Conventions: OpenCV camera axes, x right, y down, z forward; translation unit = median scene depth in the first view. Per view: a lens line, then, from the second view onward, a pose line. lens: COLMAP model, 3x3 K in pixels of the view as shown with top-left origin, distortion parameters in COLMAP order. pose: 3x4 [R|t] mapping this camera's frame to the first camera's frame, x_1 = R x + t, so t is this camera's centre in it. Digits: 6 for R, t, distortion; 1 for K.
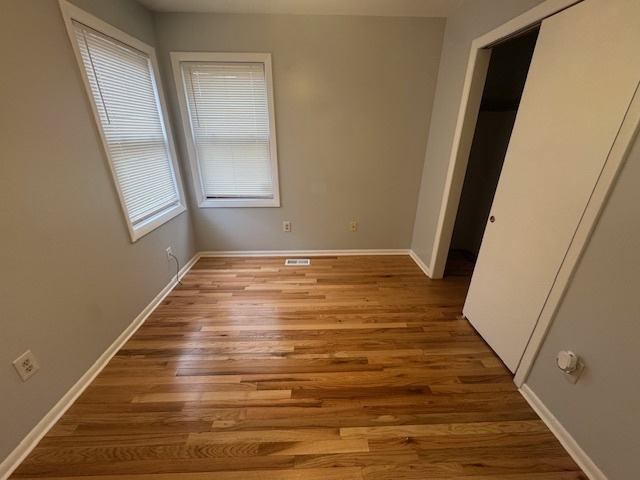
lens RADIAL K [[254.9, 0, 320.0], [0, 254.9, 240.0], [0, 0, 1]] dist [-0.000582, 0.000125]
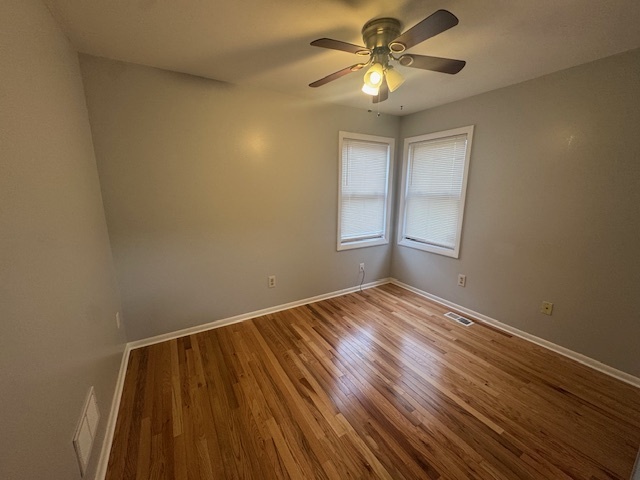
lens RADIAL K [[254.9, 0, 320.0], [0, 254.9, 240.0], [0, 0, 1]] dist [-0.000582, 0.000125]
pose [[0.483936, 0.177032, -0.857010, 0.491923], [-0.345878, 0.938278, -0.001490, -0.009745], [0.803850, 0.297142, 0.515298, 0.011627]]
